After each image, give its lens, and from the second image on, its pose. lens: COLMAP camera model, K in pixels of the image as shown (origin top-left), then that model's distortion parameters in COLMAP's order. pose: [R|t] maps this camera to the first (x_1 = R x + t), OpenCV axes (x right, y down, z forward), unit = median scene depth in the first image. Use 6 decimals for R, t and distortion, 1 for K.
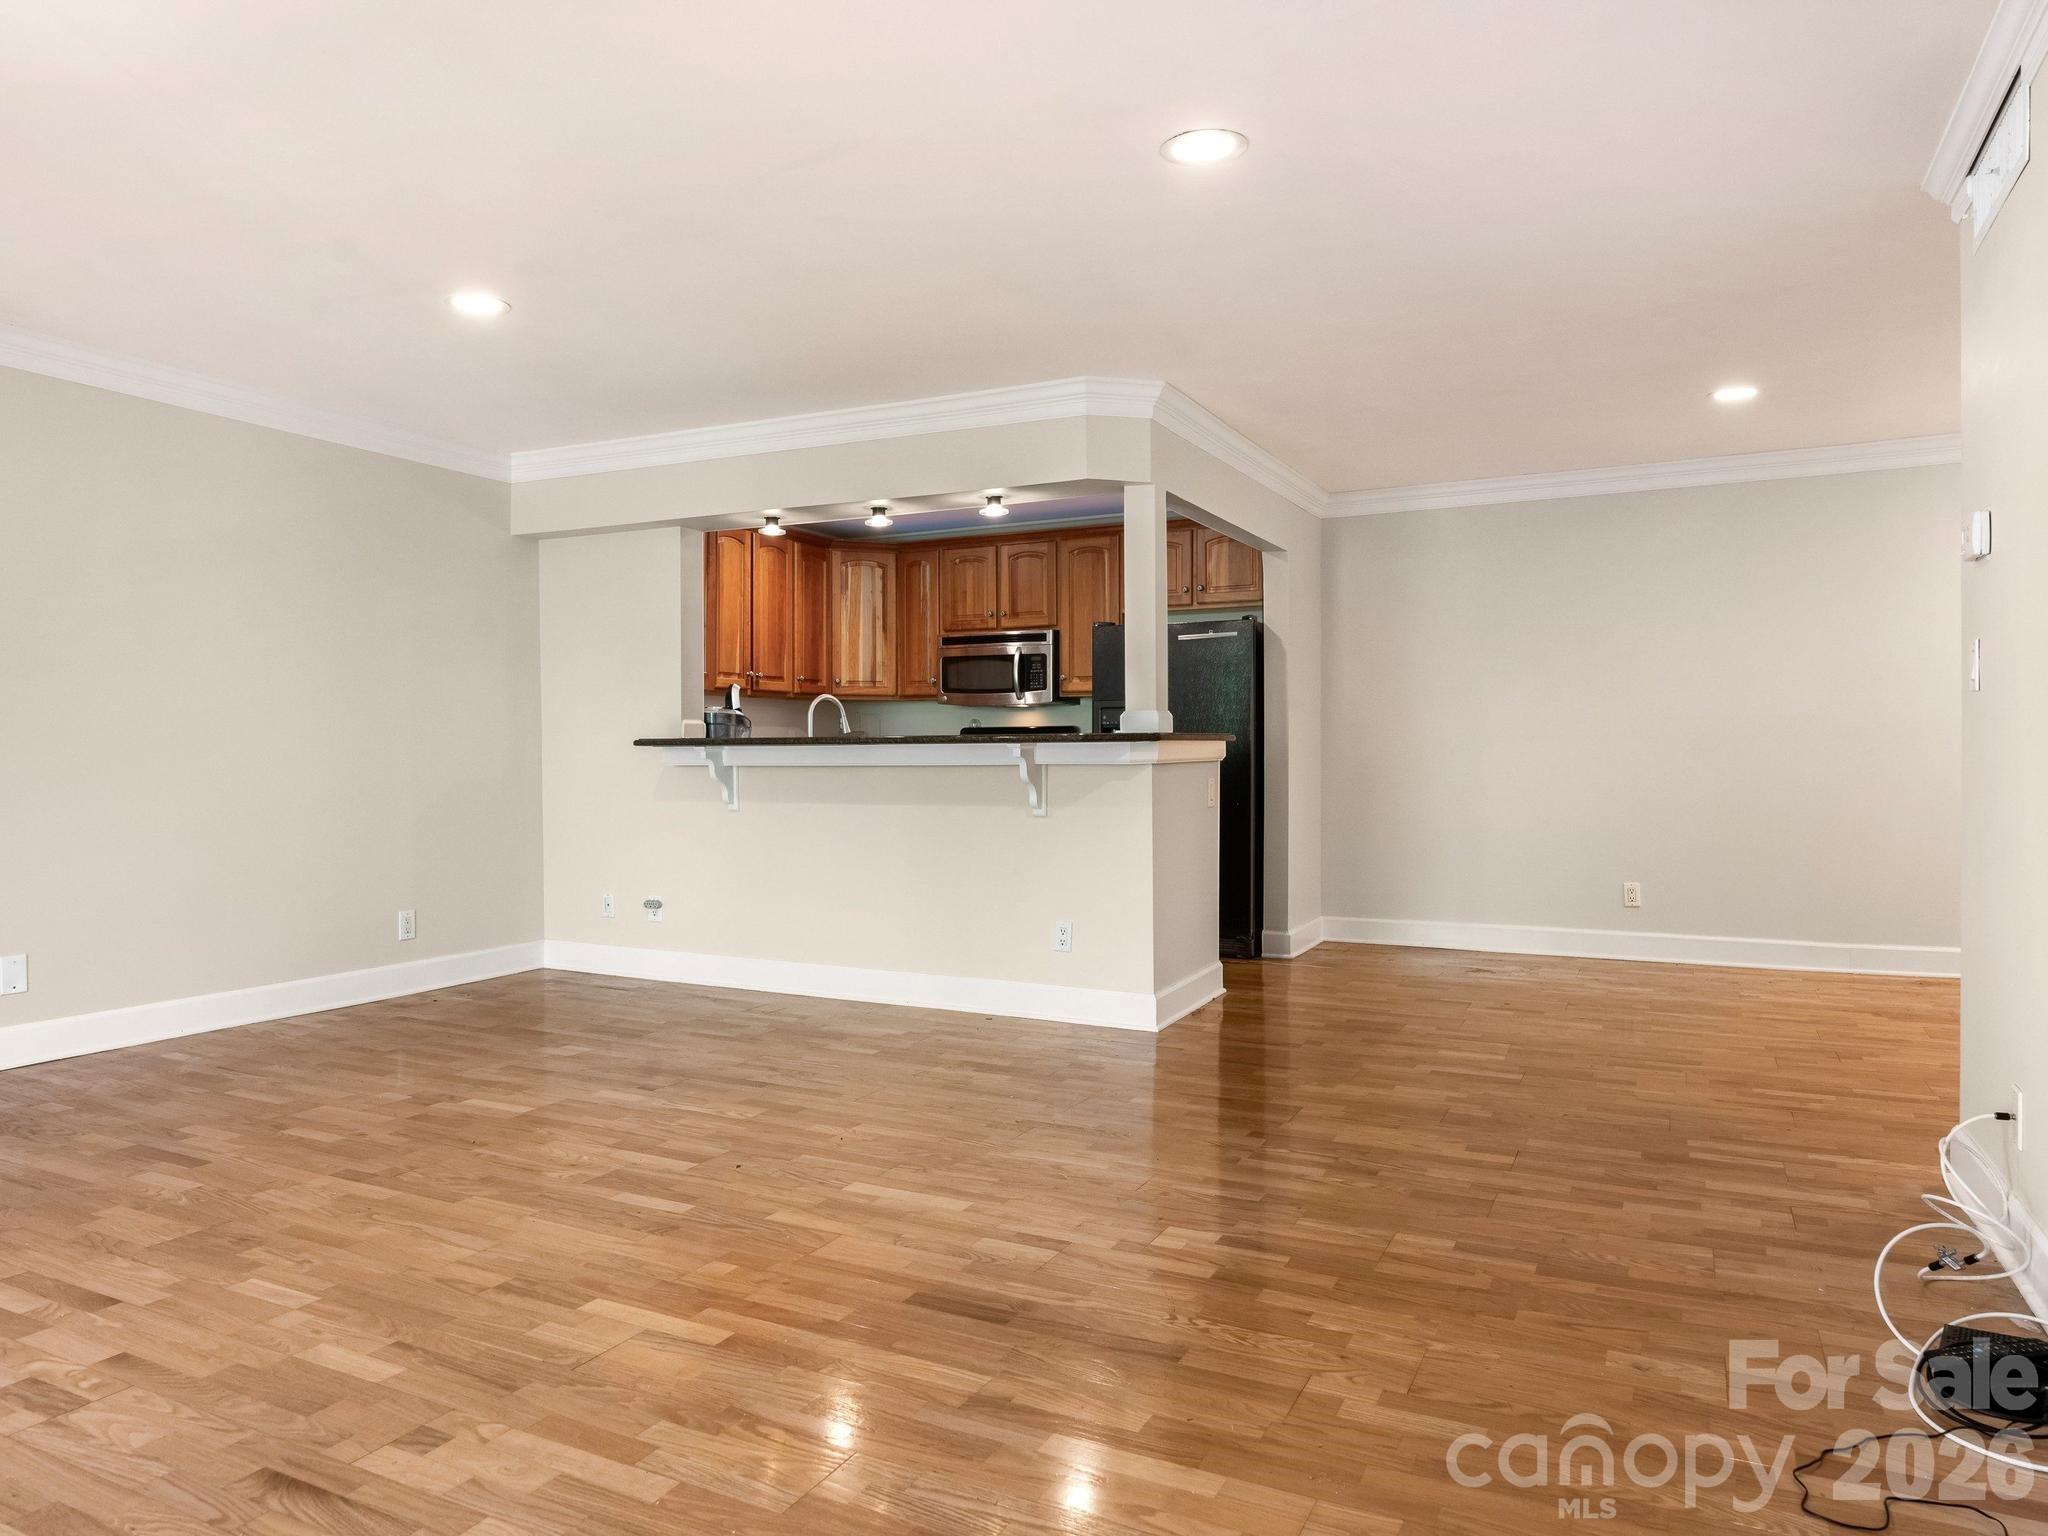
lens RADIAL K [[1339.6, 0, 1012.0], [0, 1339.6, 758.3], [0, 0, 1]] dist [0.003183, -0.004789]
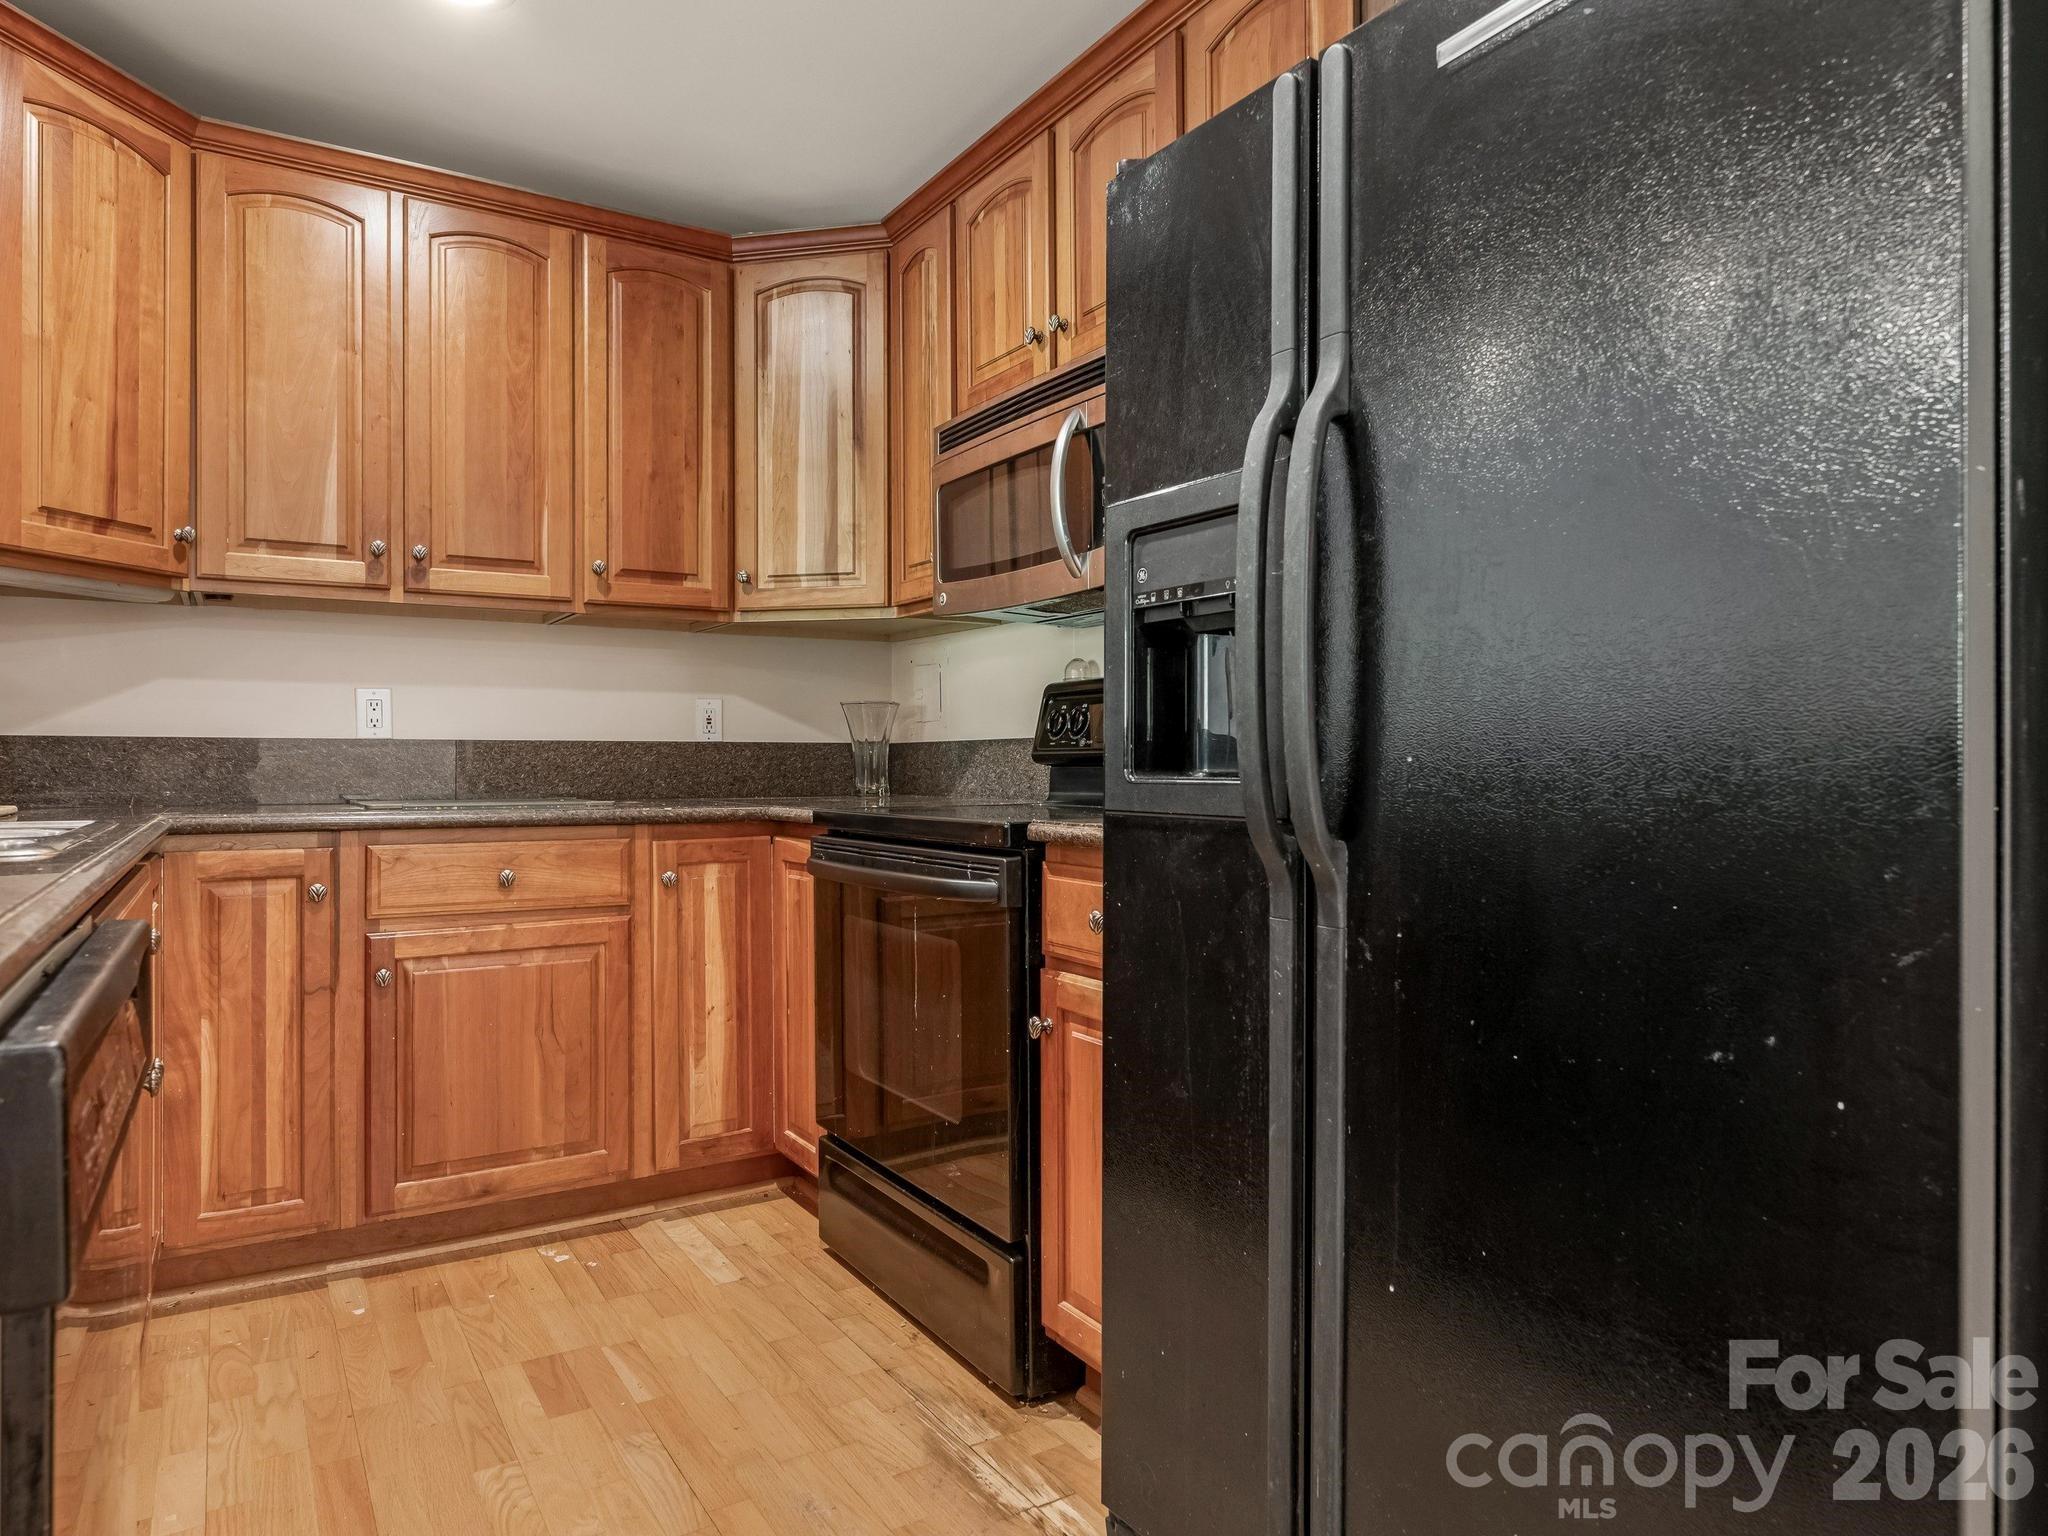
lens RADIAL K [[1230.7, 0, 974.9], [0, 1230.7, 745.6], [0, 0, 1]] dist [-0.000705, -0.001261]
pose [[0.843592, -0.003896, -0.536970, 0.135404], [-0.003940, 0.999902, -0.013444, -0.000229], [0.536970, 0.013456, 0.843494, 0.718395]]
